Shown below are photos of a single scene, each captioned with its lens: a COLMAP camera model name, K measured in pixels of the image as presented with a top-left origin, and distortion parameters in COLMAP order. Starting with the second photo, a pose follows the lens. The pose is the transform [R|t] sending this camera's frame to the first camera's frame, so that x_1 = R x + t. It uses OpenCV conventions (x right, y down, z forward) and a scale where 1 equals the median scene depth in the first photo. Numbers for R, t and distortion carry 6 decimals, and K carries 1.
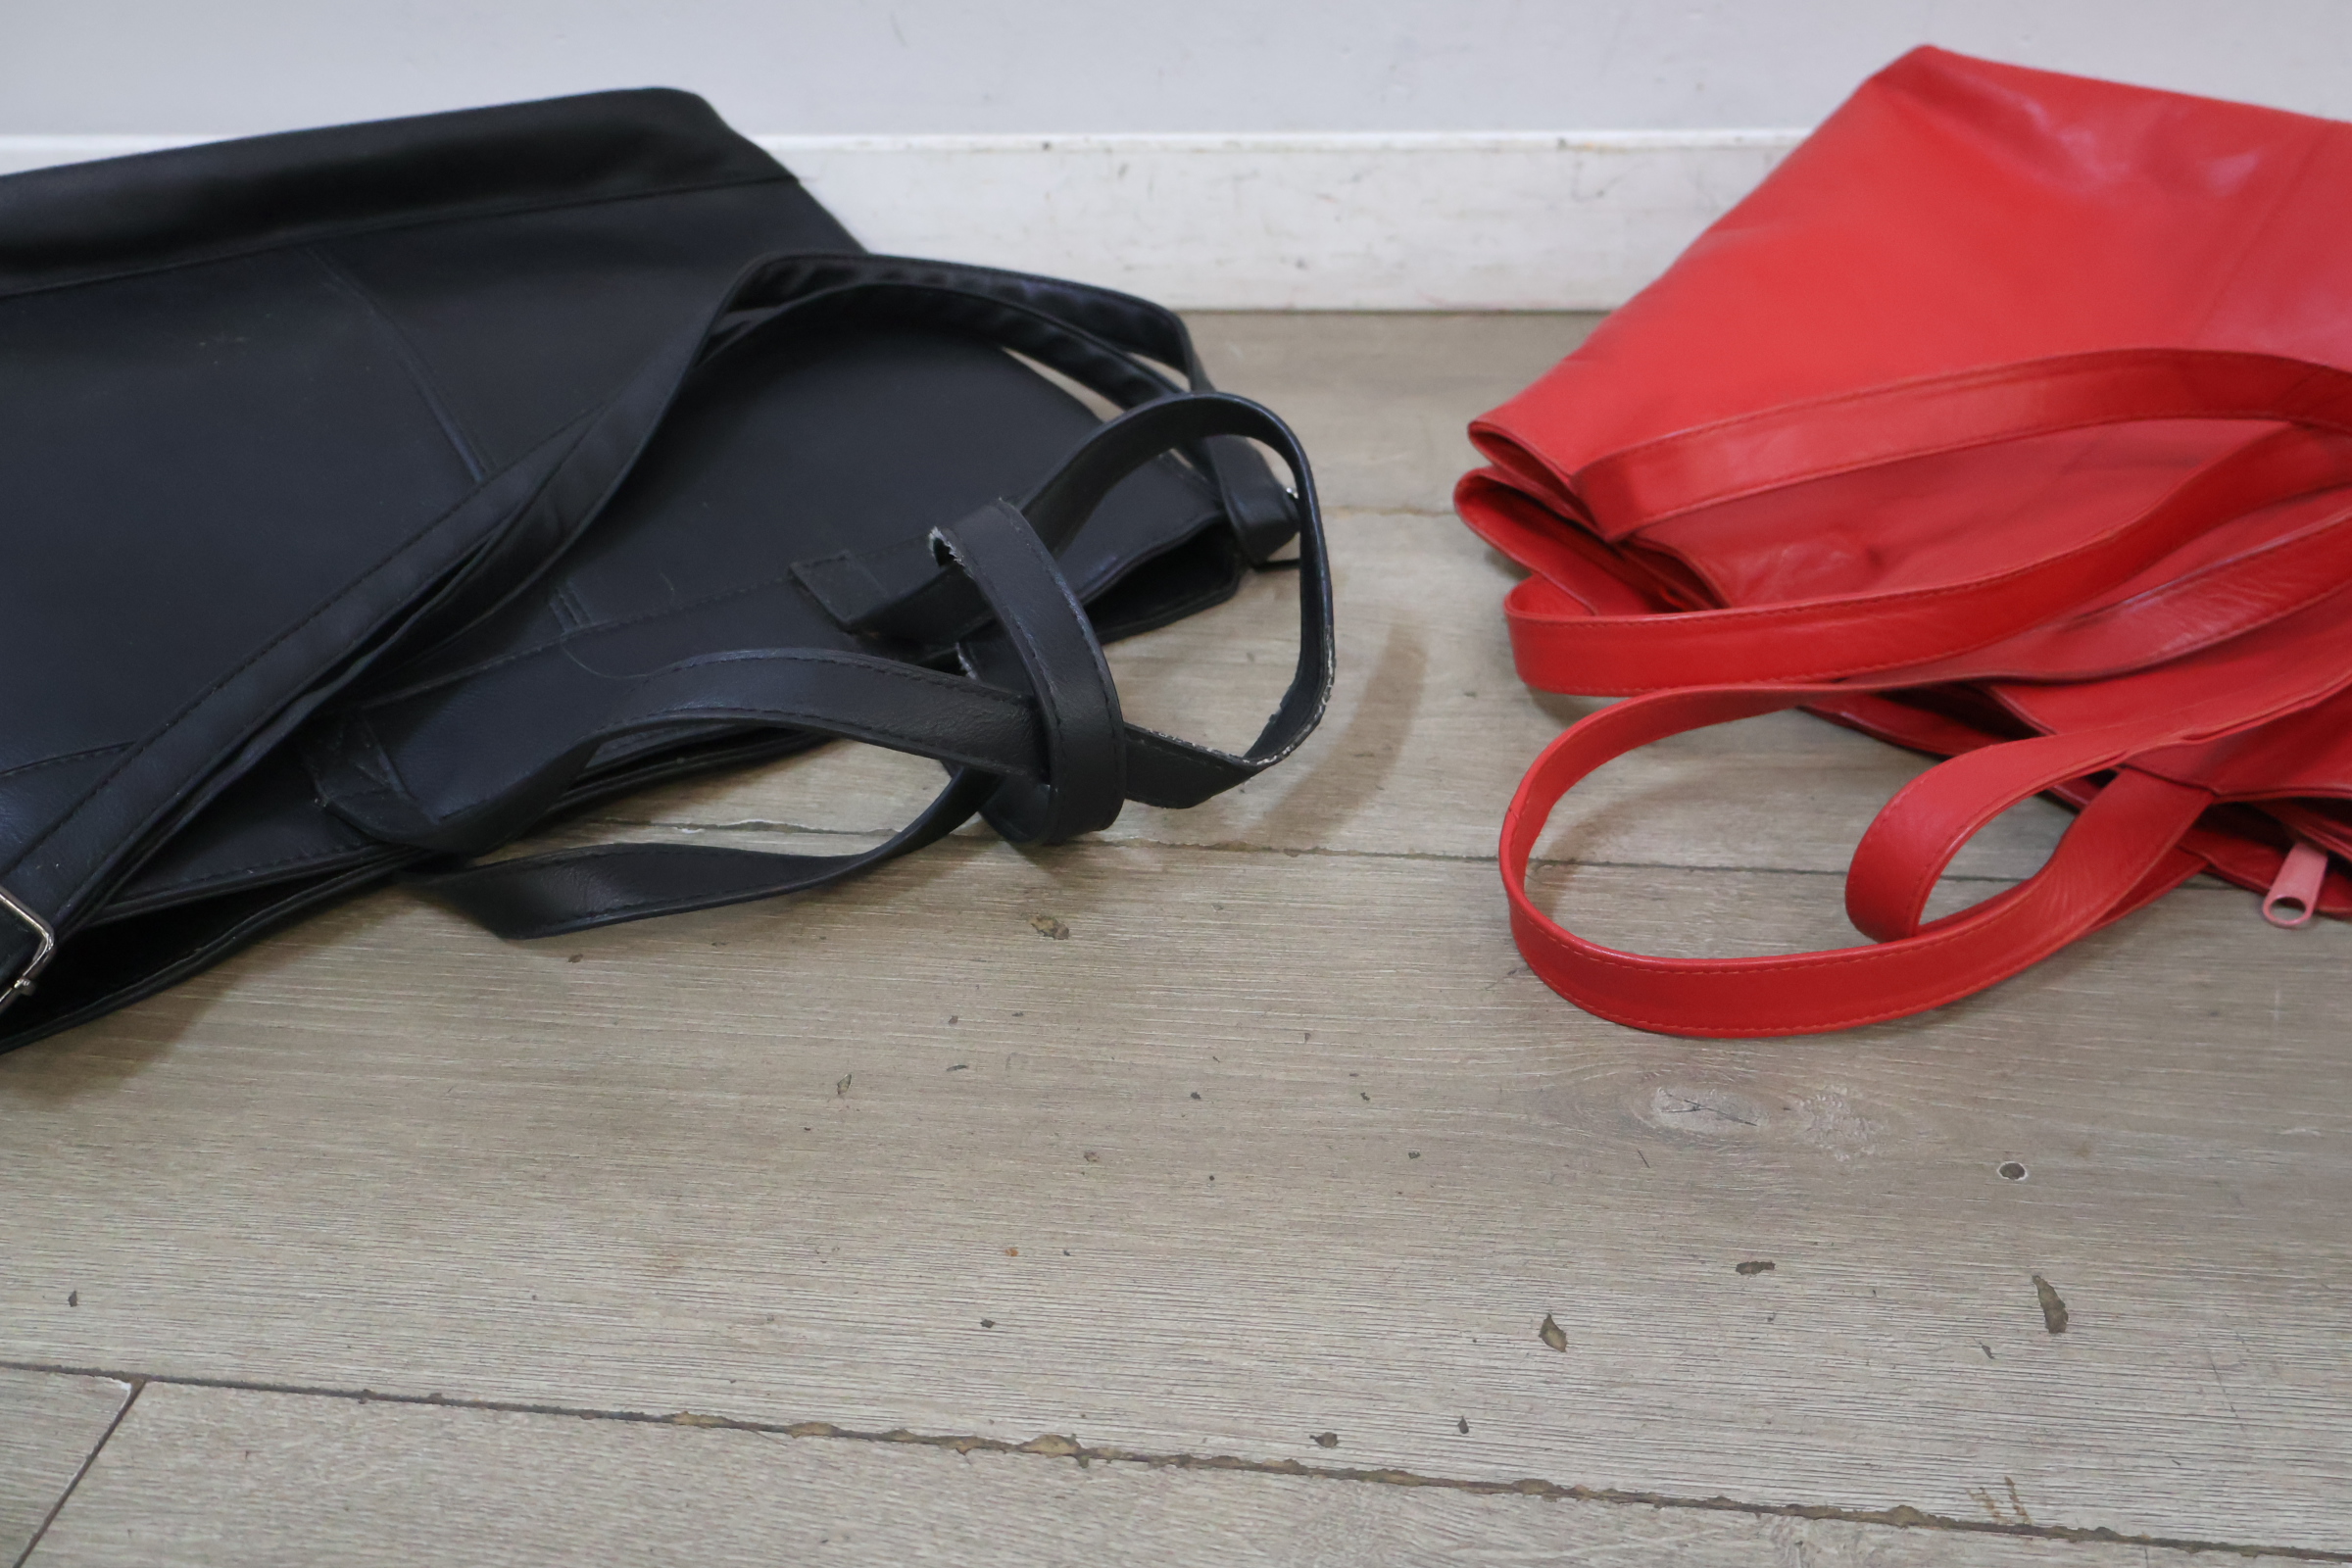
lens RADIAL K [[2135.4, 0, 1176.0], [0, 2135.4, 784.0], [0, 0, 1]] dist [0.006459, 0.002244]
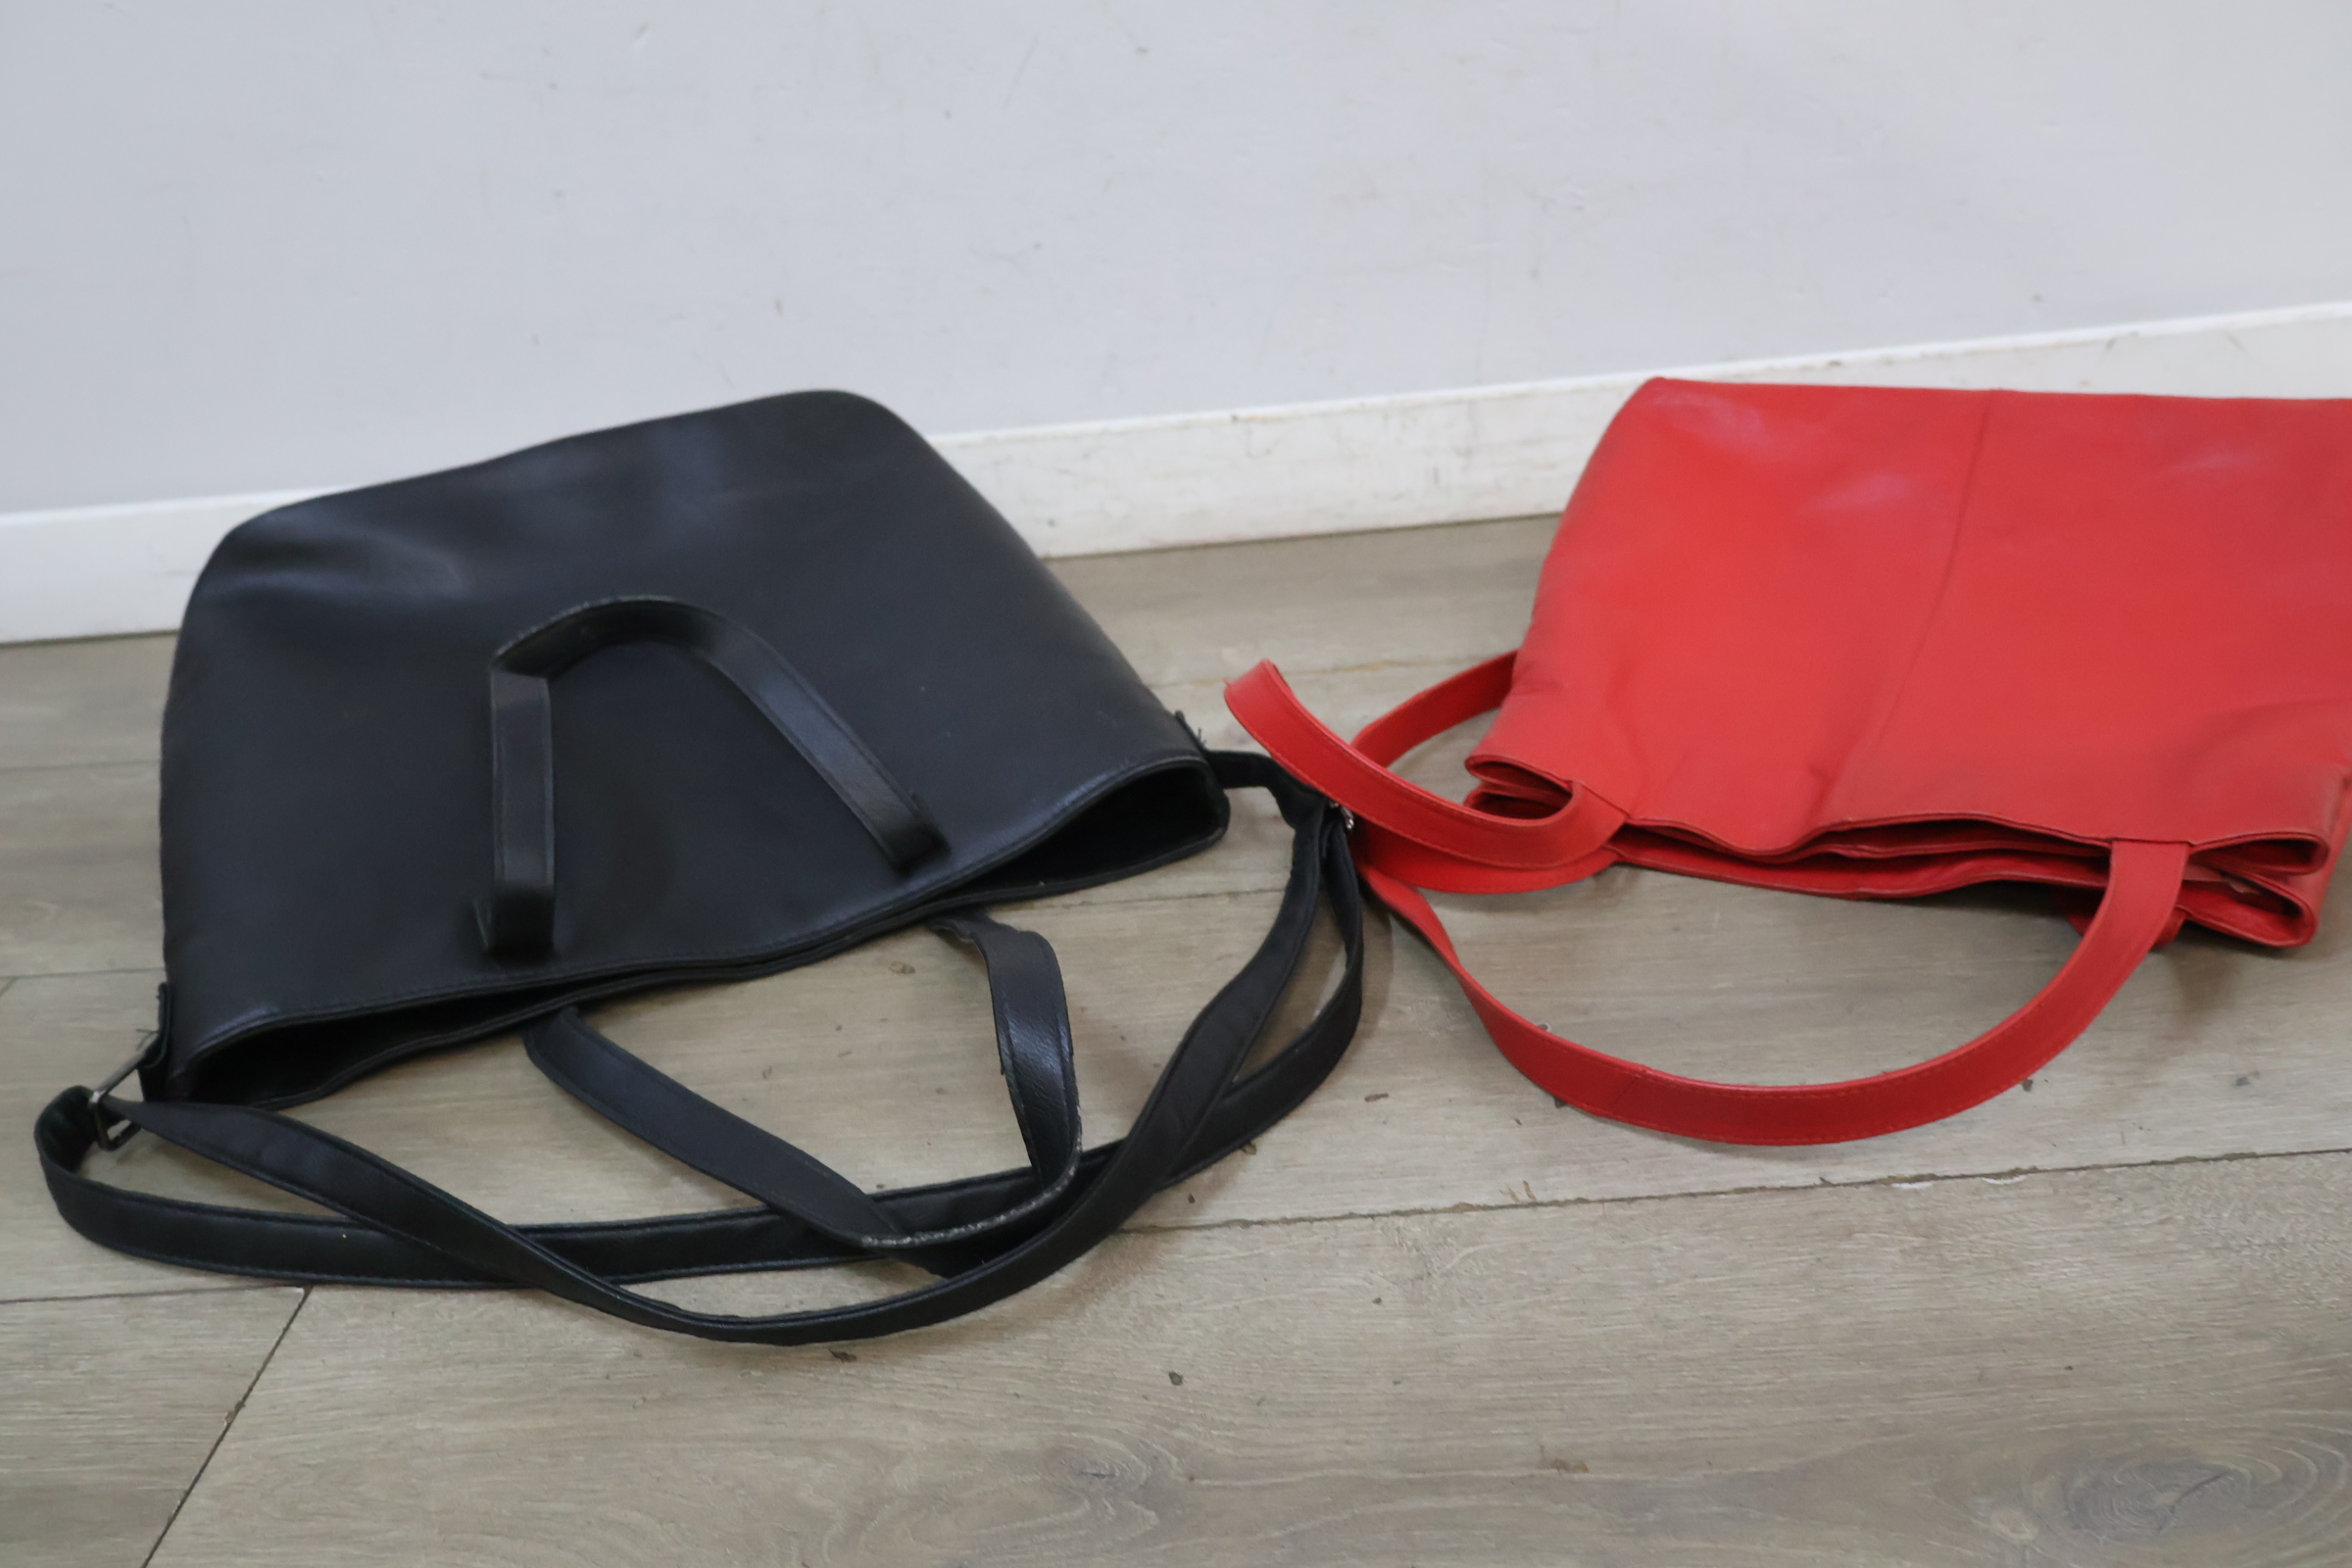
lens RADIAL K [[2132.5, 0, 1176.0], [0, 2132.5, 784.0], [0, 0, 1]] dist [0.023534, -0.000675]
pose [[0.992083, -0.093543, 0.083793, 0.018543], [0.104268, 0.985425, -0.134411, 0.187620], [-0.069998, 0.142084, 0.987377, -0.525143]]
